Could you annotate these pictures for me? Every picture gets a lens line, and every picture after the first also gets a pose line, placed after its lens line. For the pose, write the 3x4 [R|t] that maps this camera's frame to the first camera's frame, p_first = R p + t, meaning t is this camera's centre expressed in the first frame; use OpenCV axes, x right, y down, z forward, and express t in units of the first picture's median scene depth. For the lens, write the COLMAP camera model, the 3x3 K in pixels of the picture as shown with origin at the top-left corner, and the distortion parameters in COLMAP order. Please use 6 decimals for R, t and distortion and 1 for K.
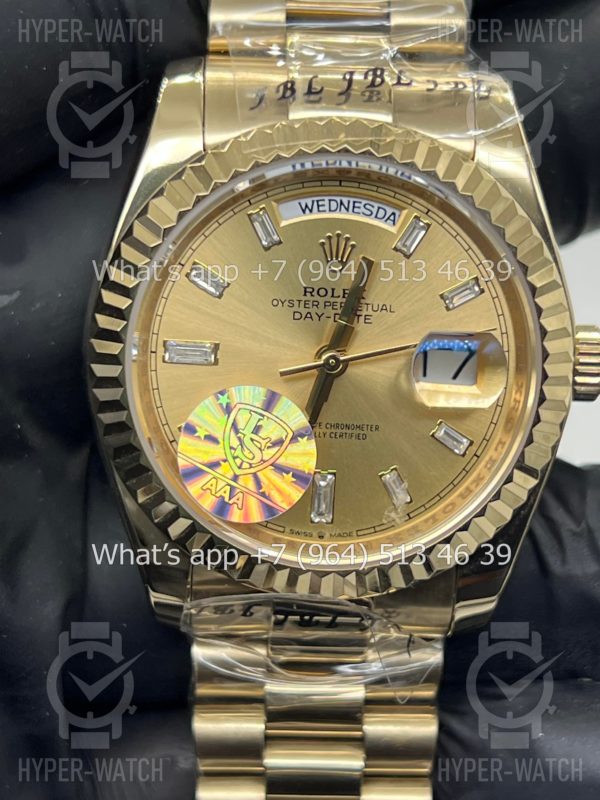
lens RADIAL K [[1802.8, 0, 277.2], [0, 1802.8, 374.1], [0, 0, 1]] dist [0.222754, 0.000000]
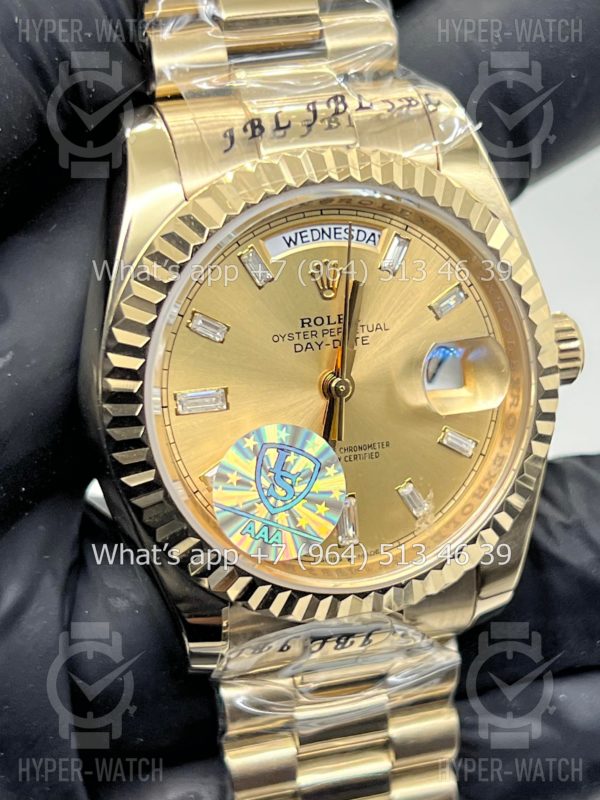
lens RADIAL K [[1802.8, 0, 300.8], [0, 1802.8, 393.4], [0, 0, 1]] dist [0.222754, 0.000000]
pose [[0.963472, -0.161947, 0.213294, -0.207134], [0.157498, 0.986795, 0.037804, -0.045300], [-0.216600, -0.002830, 0.976256, 0.013981]]
